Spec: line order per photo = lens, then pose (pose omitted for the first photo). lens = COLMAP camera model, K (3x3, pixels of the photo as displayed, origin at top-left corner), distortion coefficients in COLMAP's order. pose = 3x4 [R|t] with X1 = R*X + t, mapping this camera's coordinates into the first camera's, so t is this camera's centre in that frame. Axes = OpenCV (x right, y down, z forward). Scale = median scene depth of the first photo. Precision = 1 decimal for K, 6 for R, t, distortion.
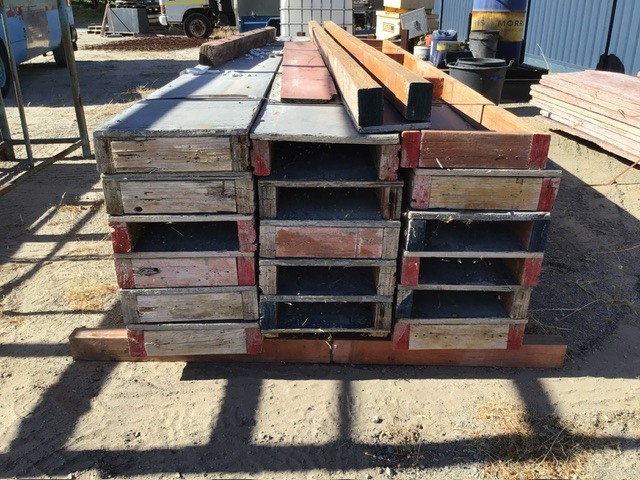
lens RADIAL K [[568.9, 0, 319.6], [0, 568.9, 230.6], [0, 0, 1]] dist [0.101742, -0.206343]
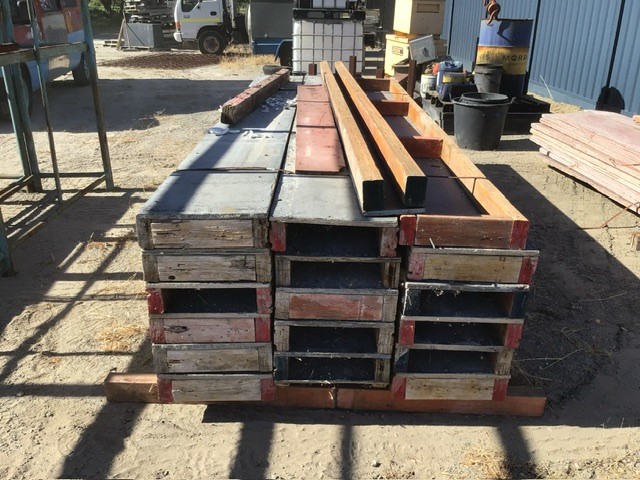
lens RADIAL K [[568.5, 0, 322.2], [0, 568.5, 229.9], [0, 0, 1]] dist [0.099006, -0.204290]
pose [[0.999804, 0.017954, -0.008346, -0.003304], [-0.018072, 0.999735, -0.014285, -0.102763], [0.008087, 0.014433, 0.999863, -0.128588]]
